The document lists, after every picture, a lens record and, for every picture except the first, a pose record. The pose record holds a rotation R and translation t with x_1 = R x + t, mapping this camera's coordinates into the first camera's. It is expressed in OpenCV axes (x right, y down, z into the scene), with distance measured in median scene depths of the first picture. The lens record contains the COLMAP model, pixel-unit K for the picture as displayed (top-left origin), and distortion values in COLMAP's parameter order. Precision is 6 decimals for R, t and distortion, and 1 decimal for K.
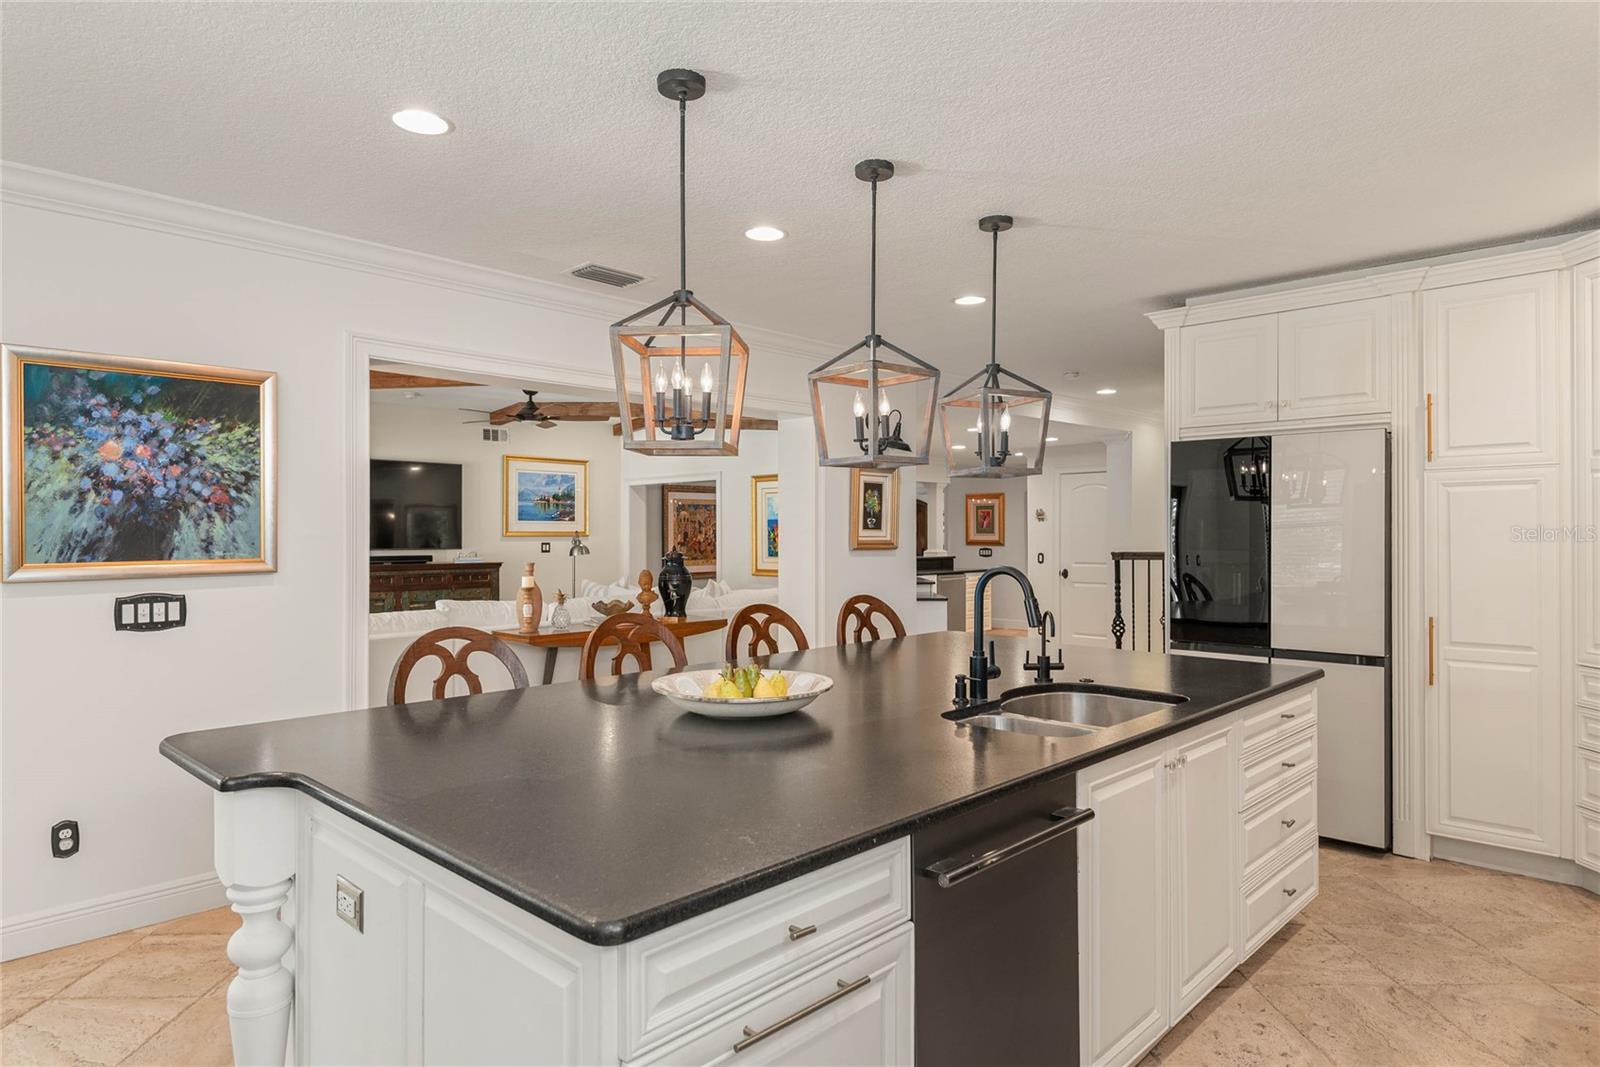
lens RADIAL K [[923.9, 0, 800.0], [0, 923.9, 533.5], [0, 0, 1]] dist [0.018919, -0.001672]
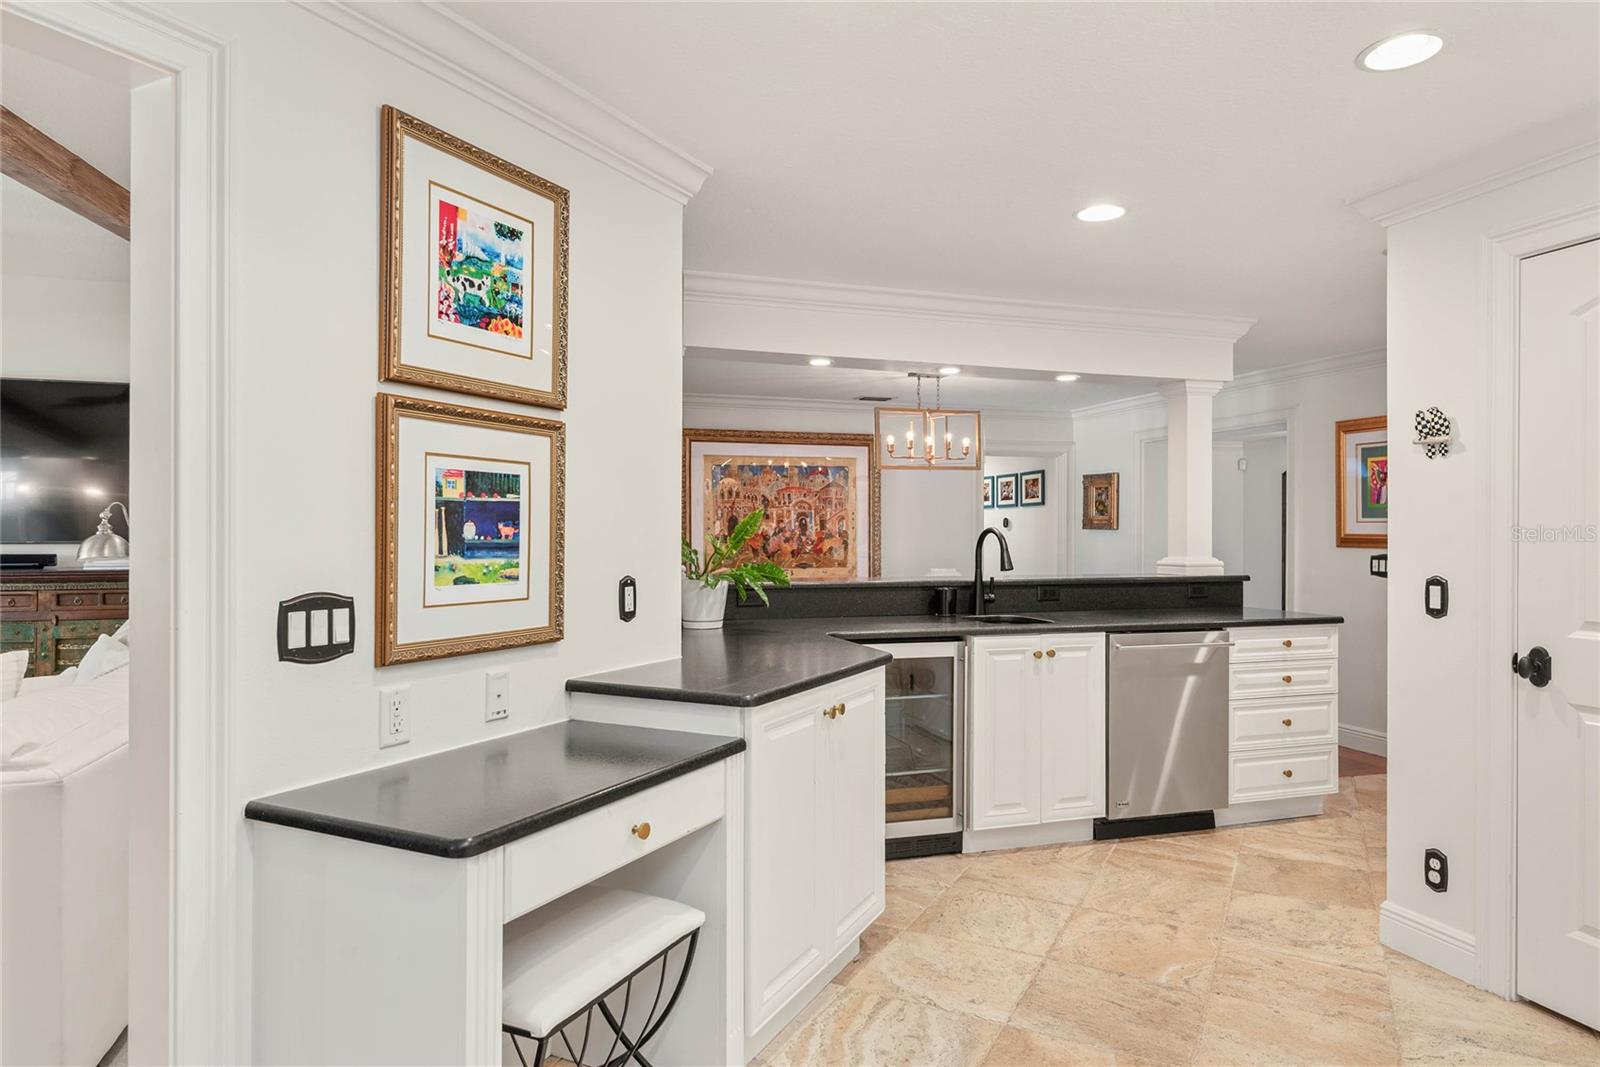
lens RADIAL K [[1008.0, 0, 794.8], [0, 1008.0, 539.4], [0, 0, 1]] dist [0.015699, -0.003916]
pose [[0.874802, 0.006067, -0.484443, 0.720187], [-0.003661, 0.999976, 0.005912, 0.029667], [0.484467, -0.003398, 0.874803, 1.994250]]
